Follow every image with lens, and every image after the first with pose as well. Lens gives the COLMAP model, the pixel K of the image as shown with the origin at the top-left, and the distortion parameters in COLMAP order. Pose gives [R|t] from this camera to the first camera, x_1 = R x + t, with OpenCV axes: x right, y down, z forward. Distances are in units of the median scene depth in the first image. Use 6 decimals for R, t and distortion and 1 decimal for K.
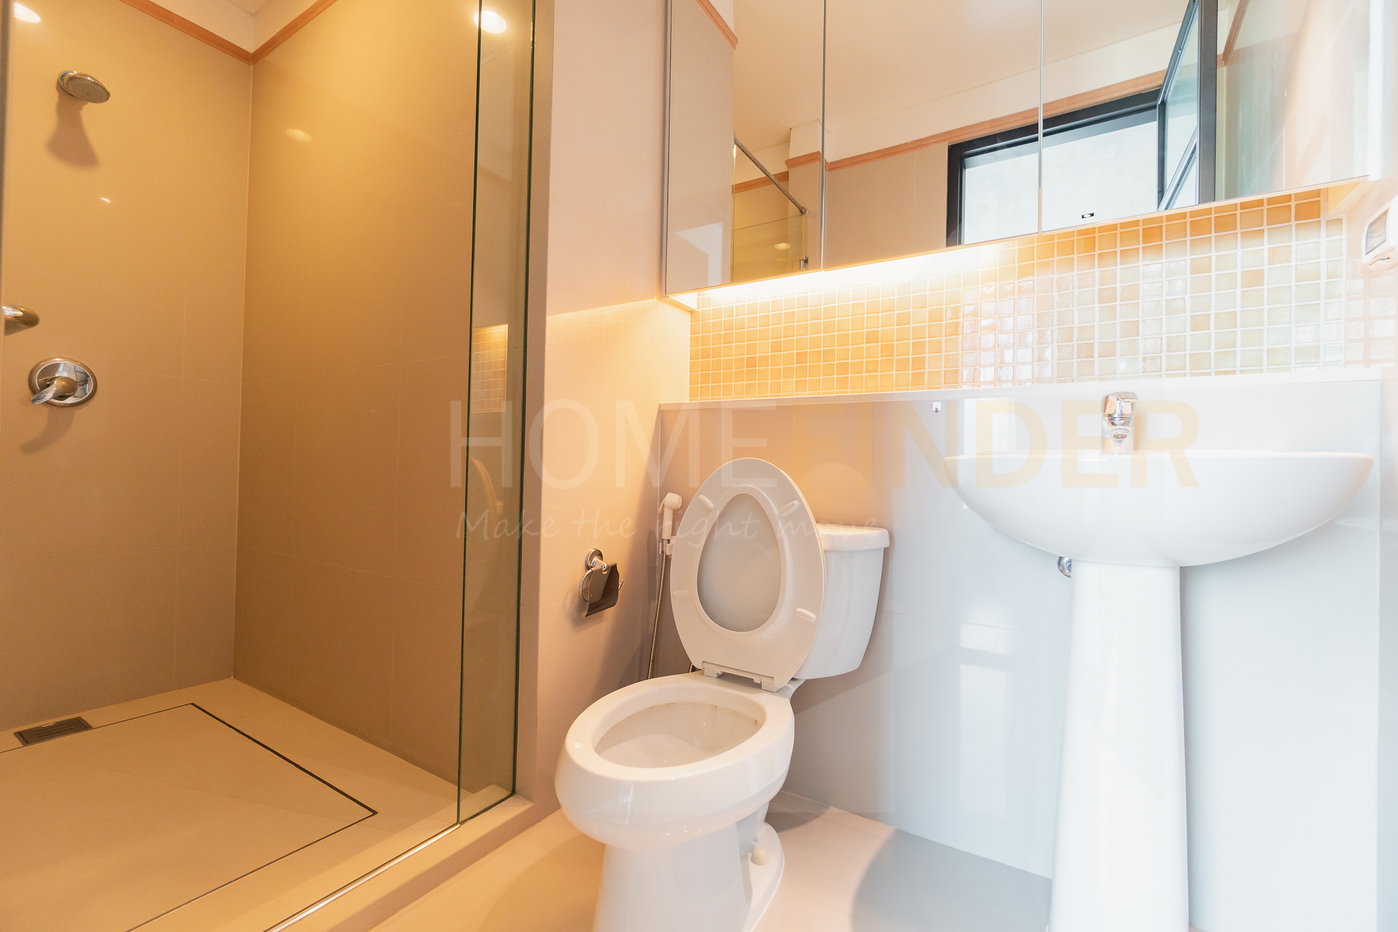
lens RADIAL K [[606.2, 0, 694.7], [0, 606.2, 463.6], [0, 0, 1]] dist [0.003262, -0.000192]
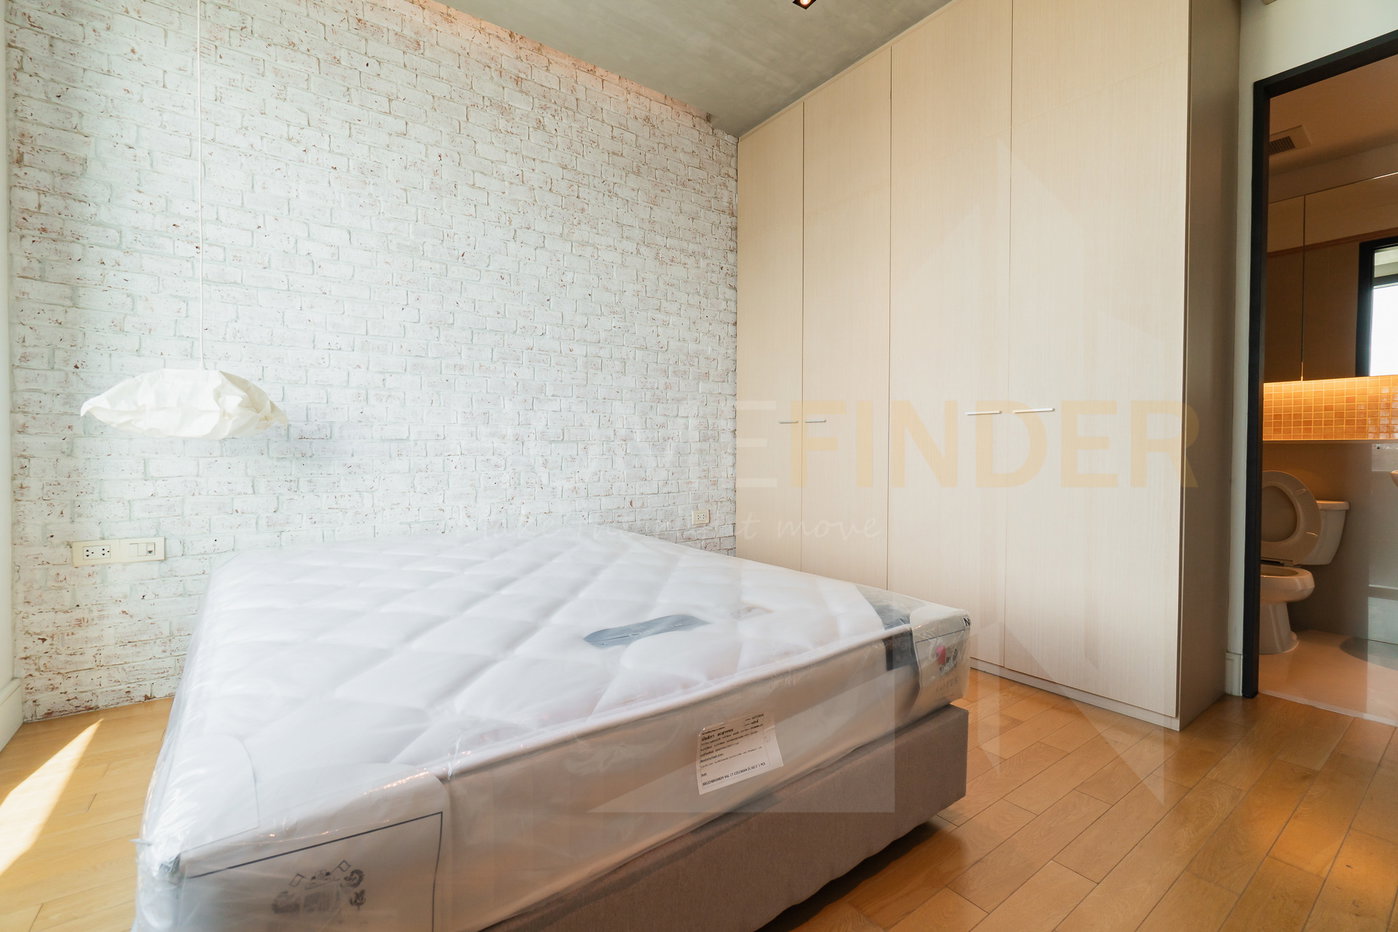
lens RADIAL K [[606.2, 0, 699.0], [0, 606.2, 469.4], [0, 0, 1]] dist [0.003262, -0.000192]
pose [[0.930127, -0.008539, -0.367139, -1.130073], [0.020054, 0.999419, 0.027561, -0.126703], [0.366690, -0.032998, 0.929758, -2.044651]]
